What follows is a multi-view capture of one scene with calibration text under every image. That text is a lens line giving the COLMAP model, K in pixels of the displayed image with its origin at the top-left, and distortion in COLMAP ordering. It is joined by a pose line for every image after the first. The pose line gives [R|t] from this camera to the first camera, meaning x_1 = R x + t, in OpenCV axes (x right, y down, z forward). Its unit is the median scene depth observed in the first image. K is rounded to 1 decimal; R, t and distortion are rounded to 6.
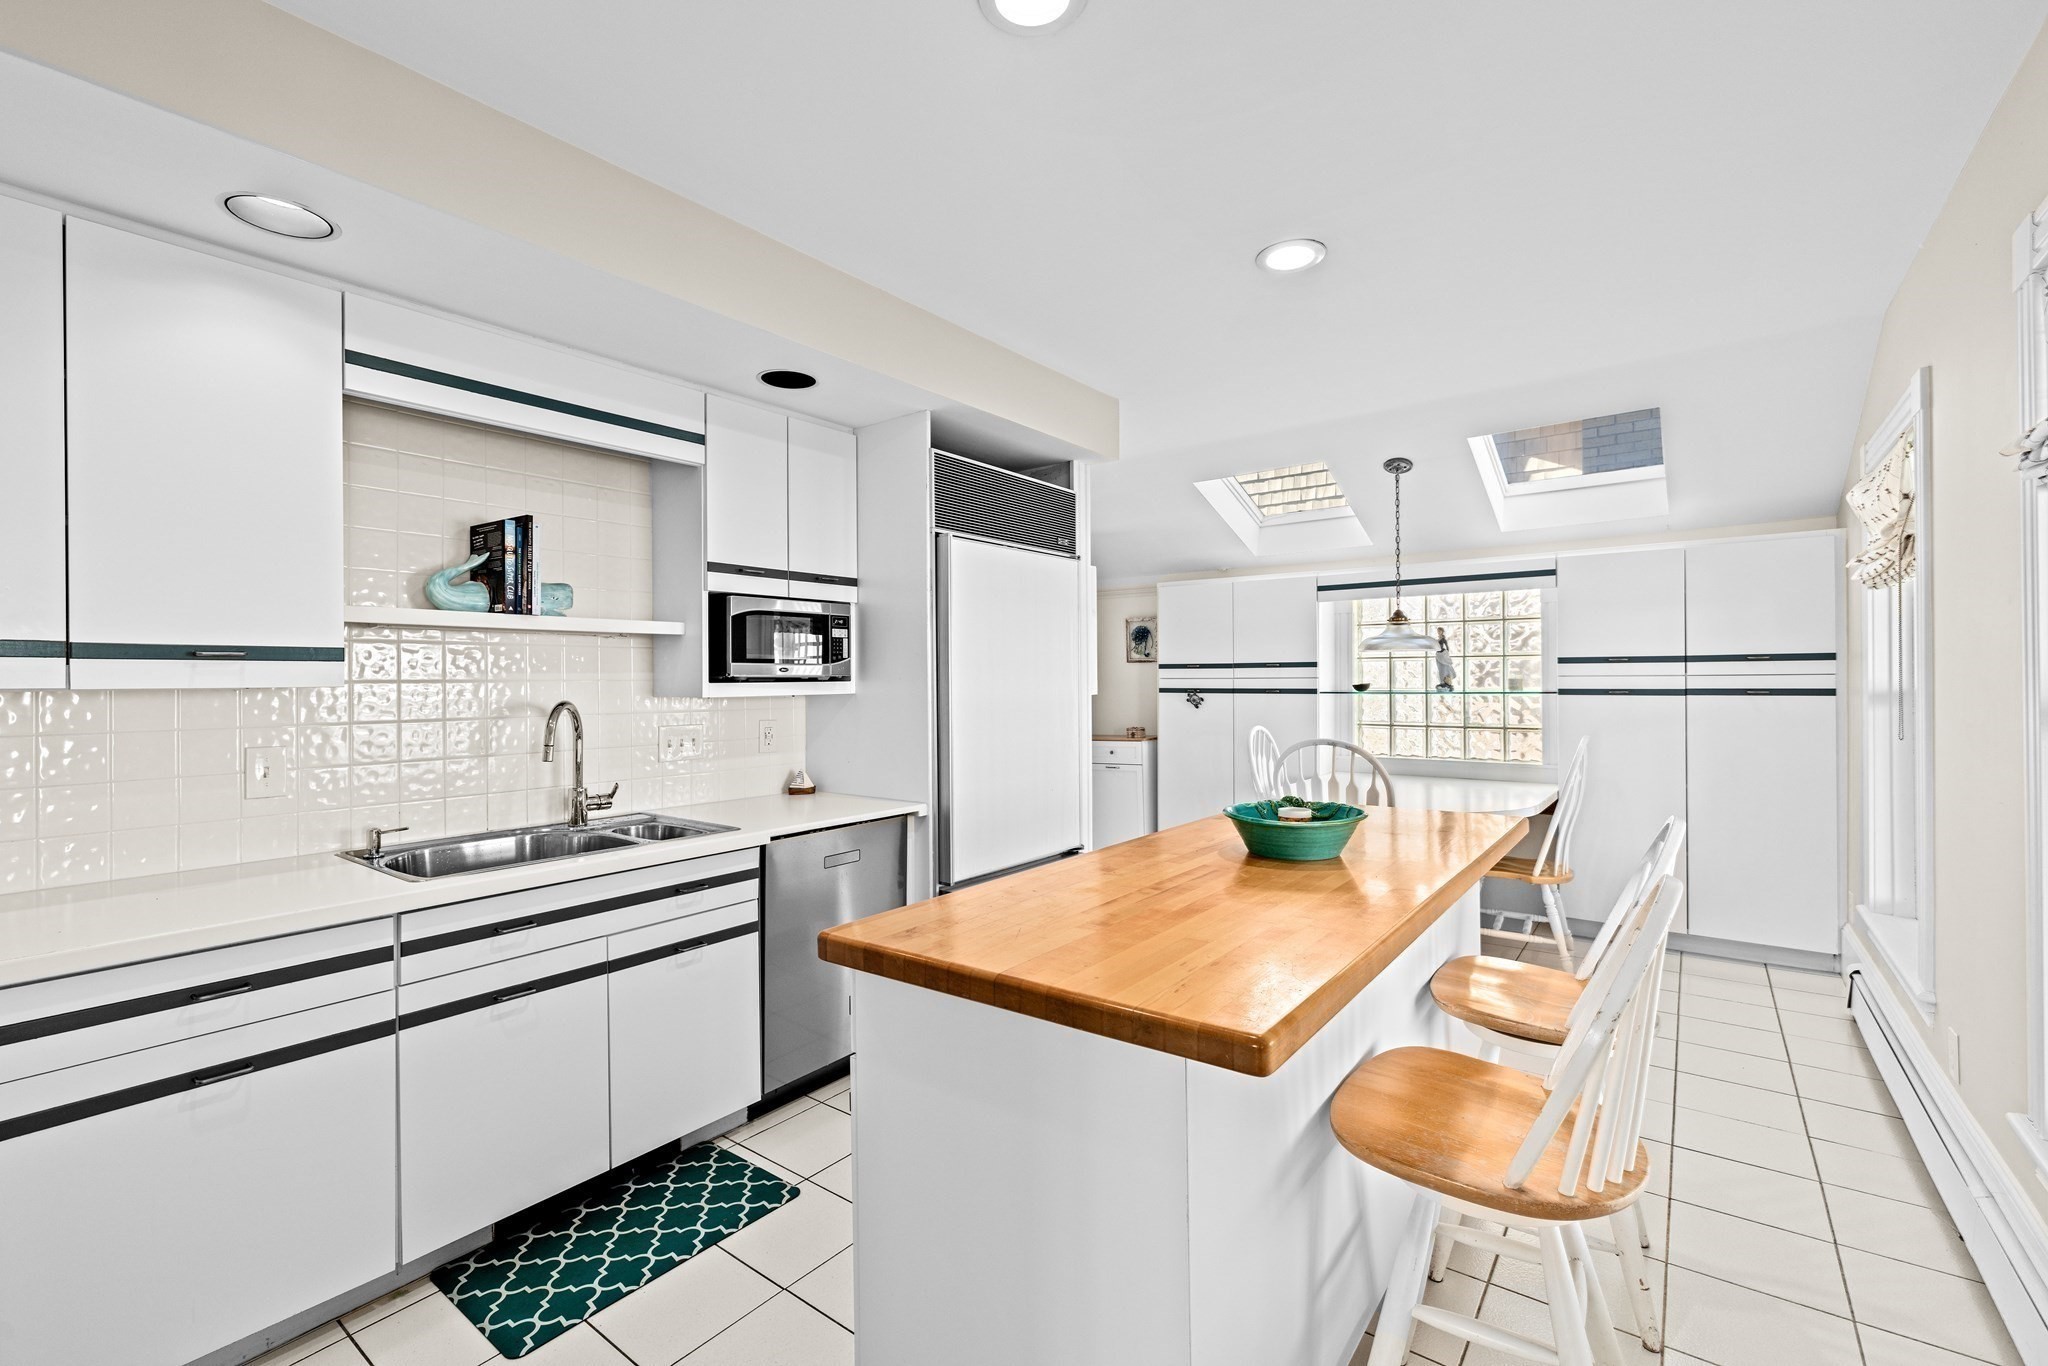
lens RADIAL K [[883.2, 0, 1026.4], [0, 883.2, 682.6], [0, 0, 1]] dist [0.002910, 0.000244]
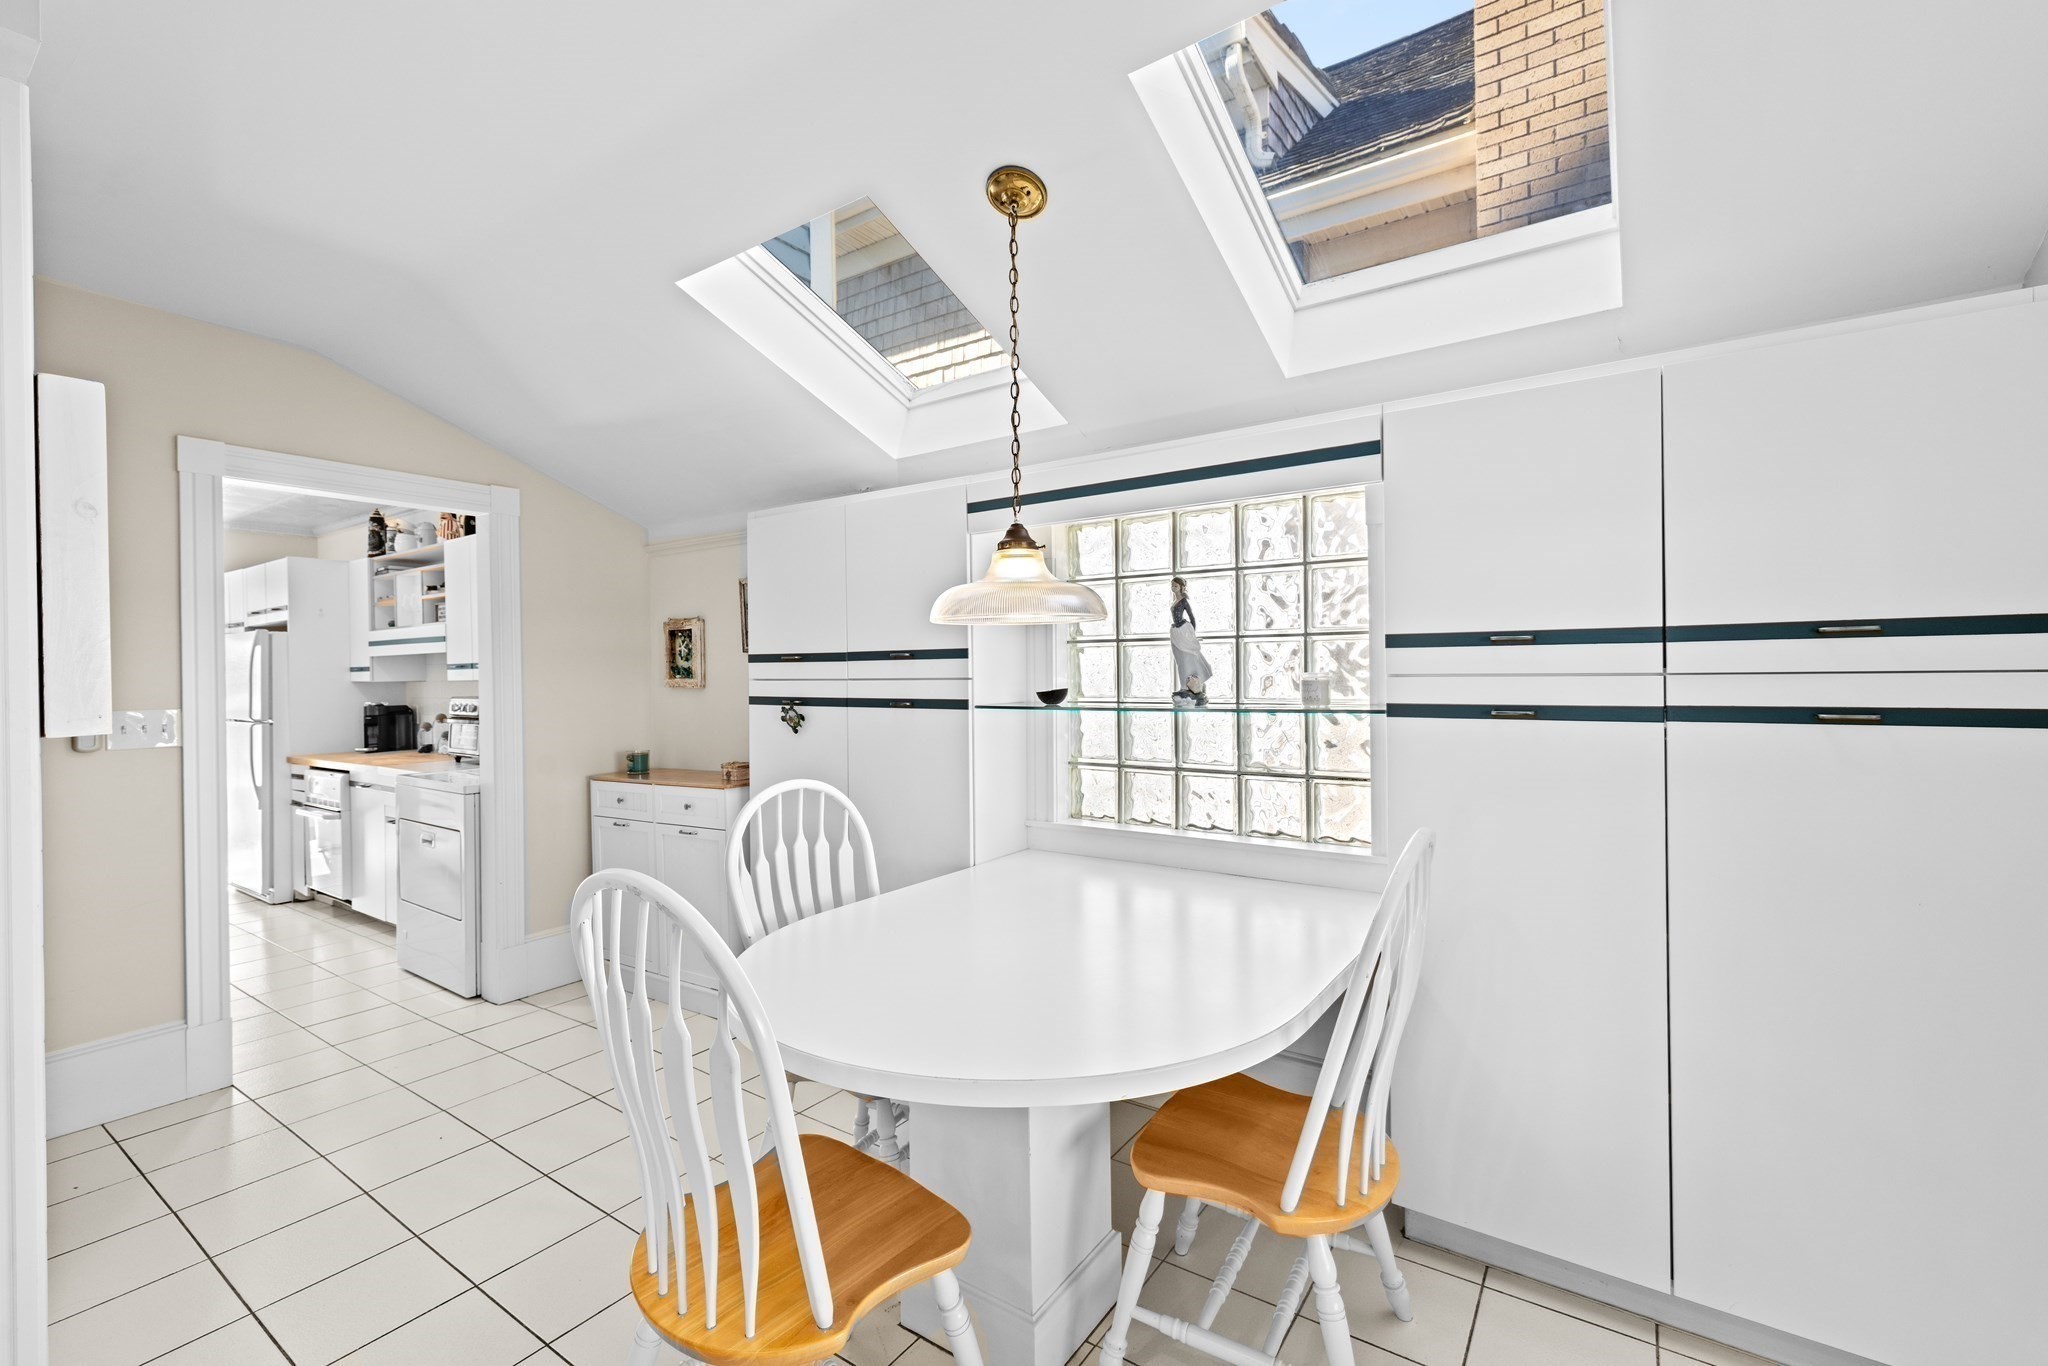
lens RADIAL K [[883.2, 0, 1017.3], [0, 883.2, 679.8], [0, 0, 1]] dist [0.002910, 0.000244]
pose [[0.998690, -0.000473, 0.051161, 0.348864], [0.000581, 0.999998, -0.002109, -0.003944], [-0.051160, 0.002136, 0.998688, 0.498579]]
